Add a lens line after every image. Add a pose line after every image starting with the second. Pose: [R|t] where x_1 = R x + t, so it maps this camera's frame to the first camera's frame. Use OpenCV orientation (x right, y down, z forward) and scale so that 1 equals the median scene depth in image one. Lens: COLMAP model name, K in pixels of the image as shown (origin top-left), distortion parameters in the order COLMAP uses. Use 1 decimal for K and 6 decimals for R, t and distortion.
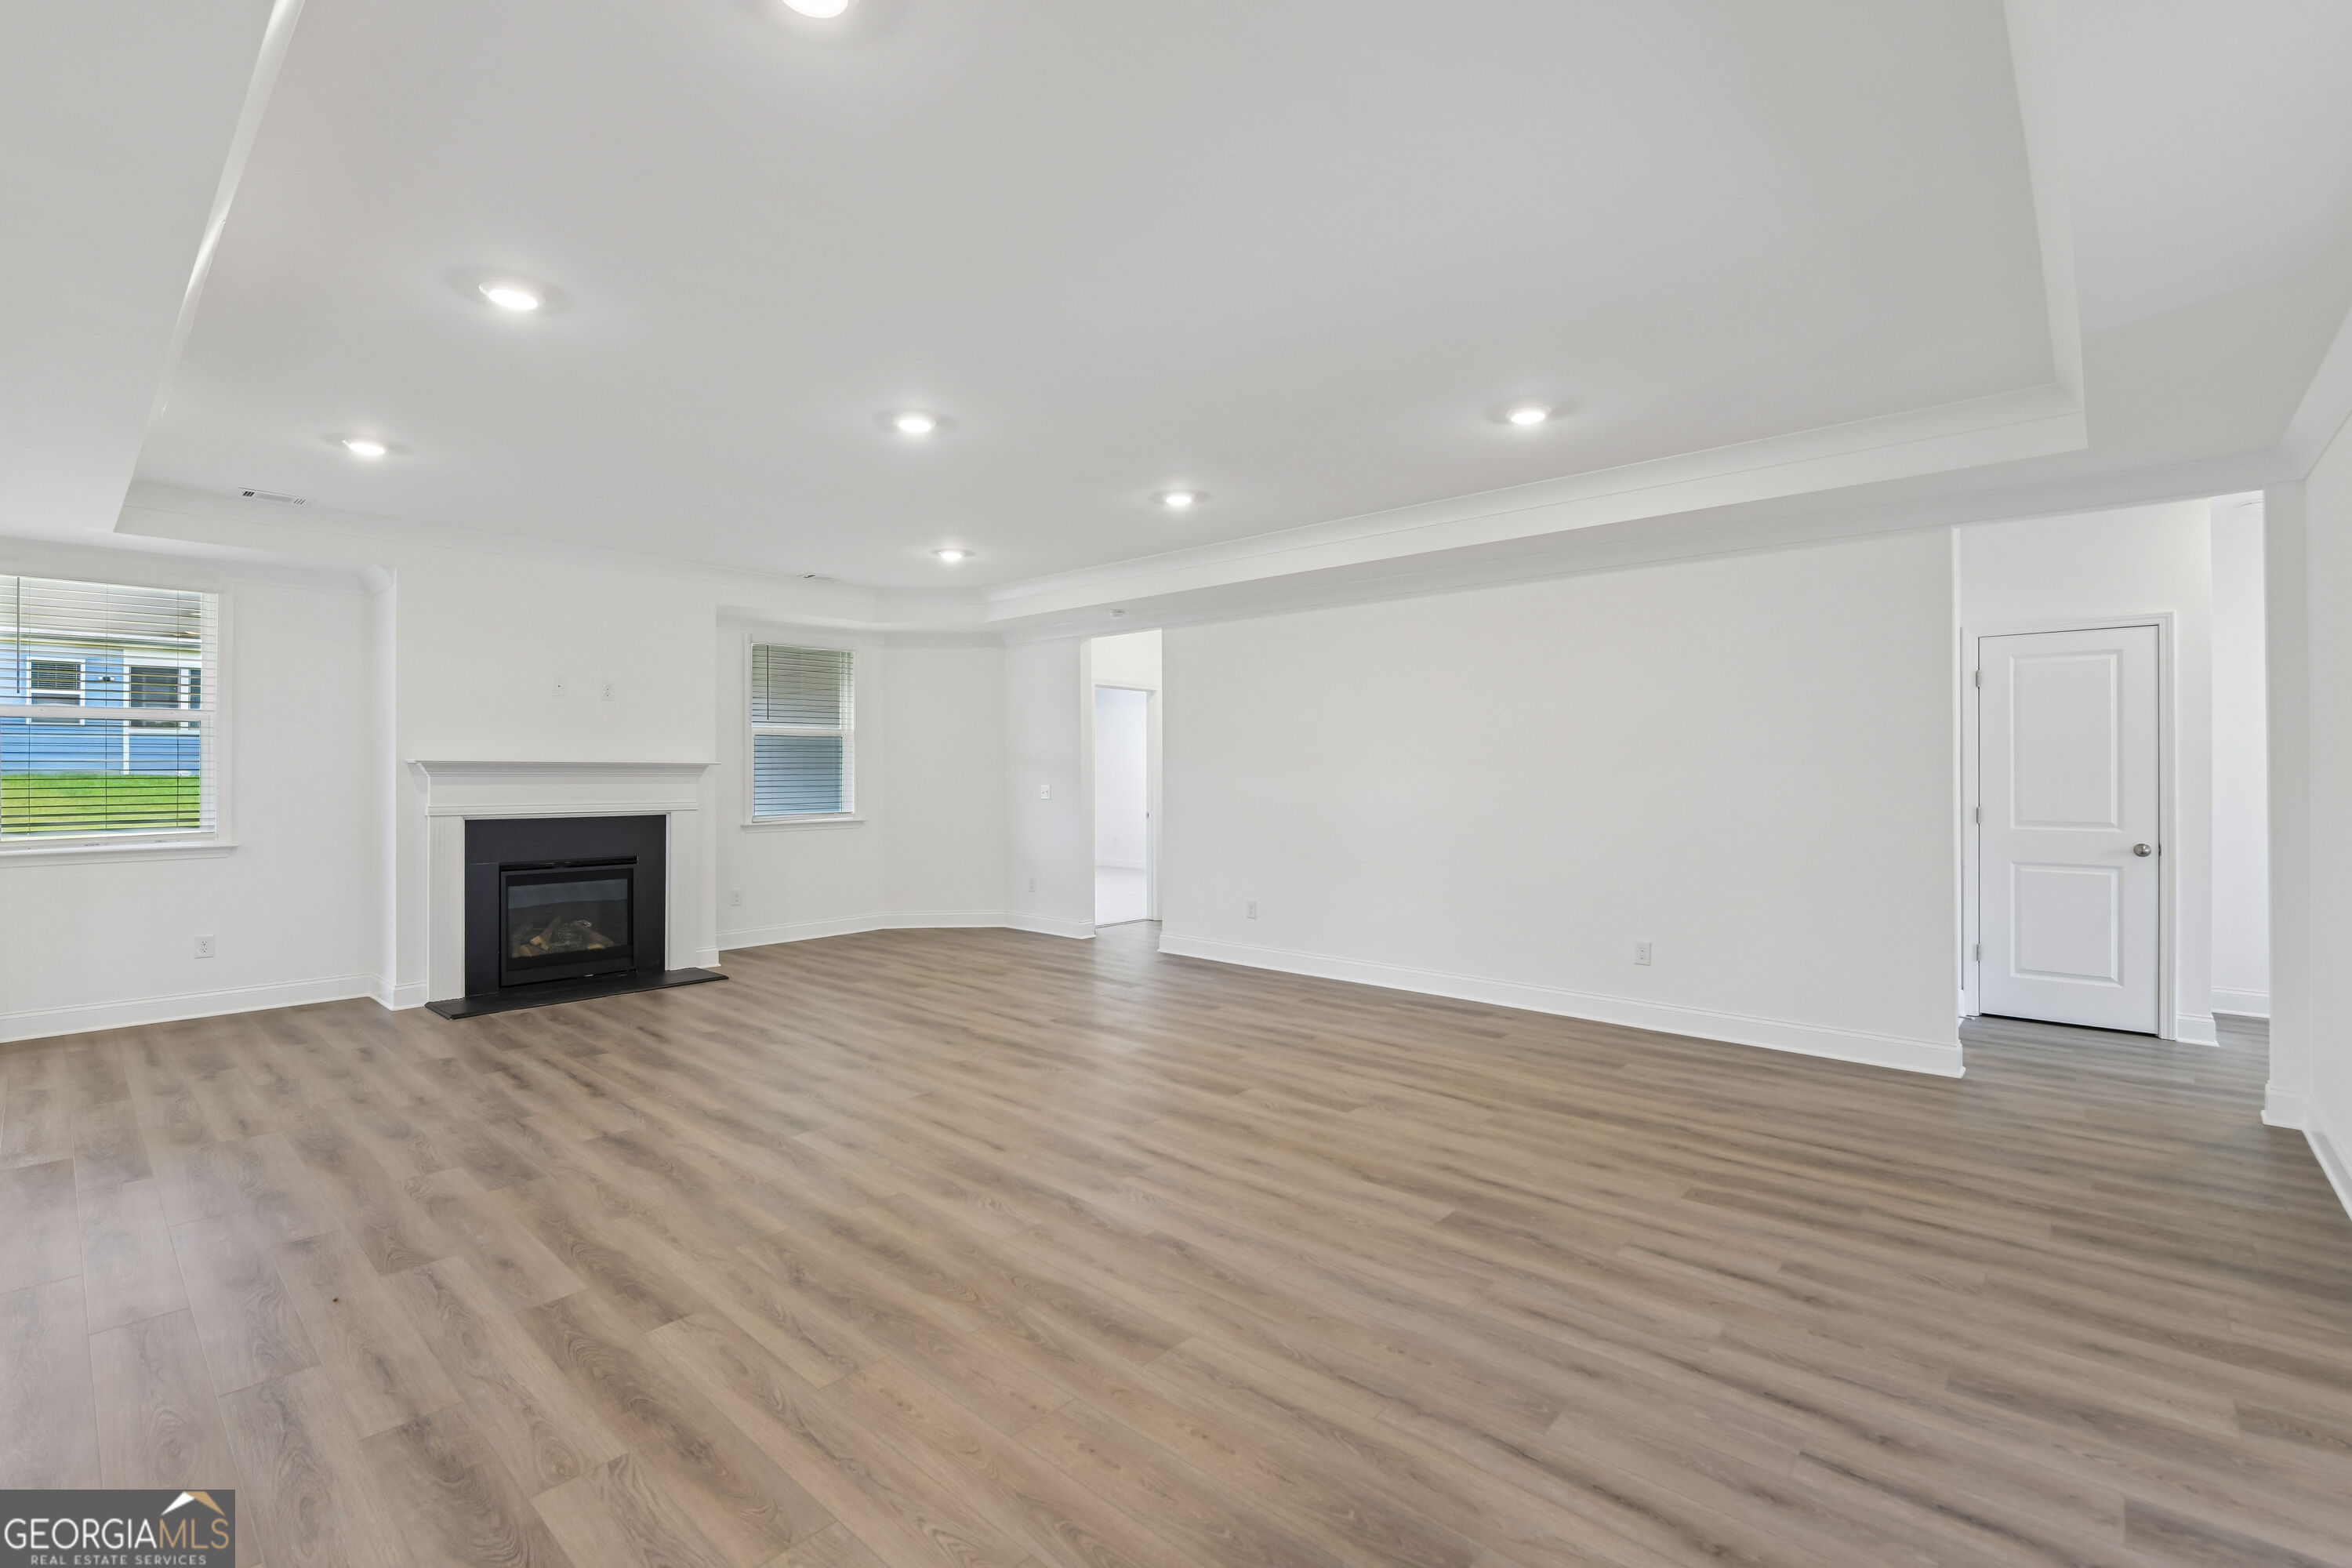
lens RADIAL K [[1024.6, 0, 1157.7], [0, 1024.6, 786.4], [0, 0, 1]] dist [-0.014931, 0.000351]
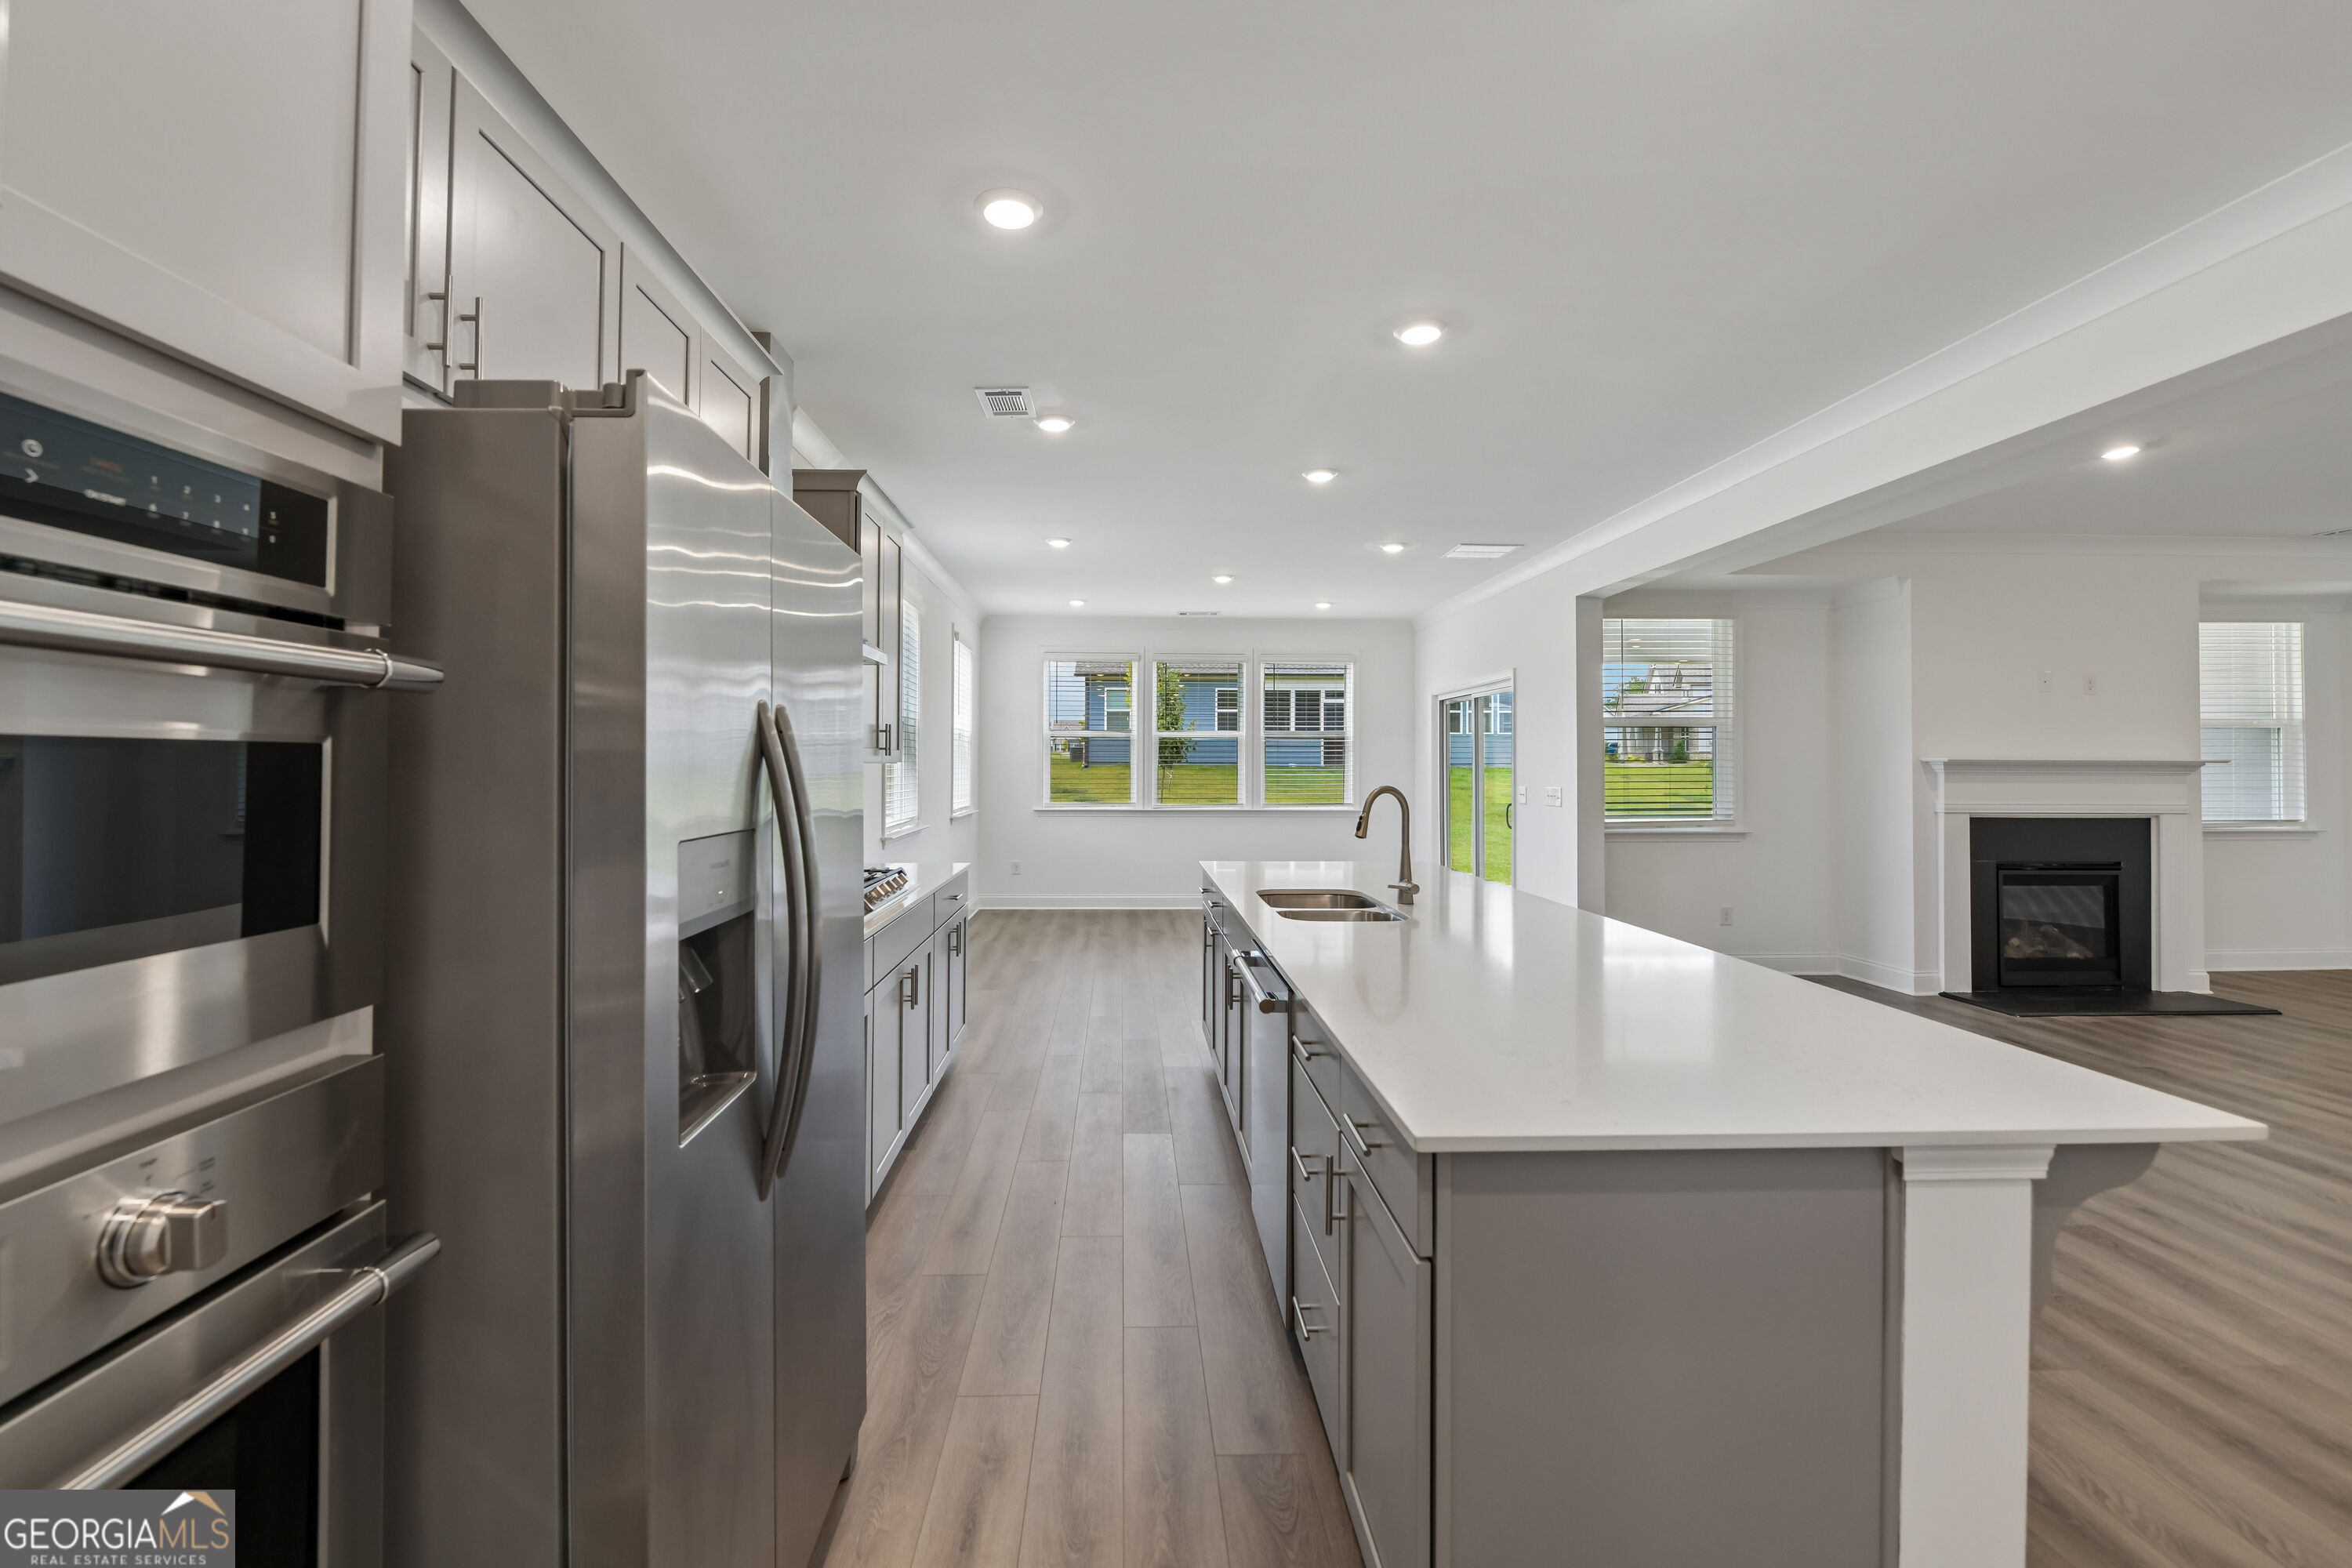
lens RADIAL K [[933.5, 0, 1122.2], [0, 933.5, 754.2], [0, 0, 1]] dist [-0.009418, -0.000211]
pose [[0.681411, -0.006560, -0.731871, -0.564608], [-0.012971, 0.999695, -0.021037, 0.000104], [0.731786, 0.023827, 0.681118, -0.251404]]
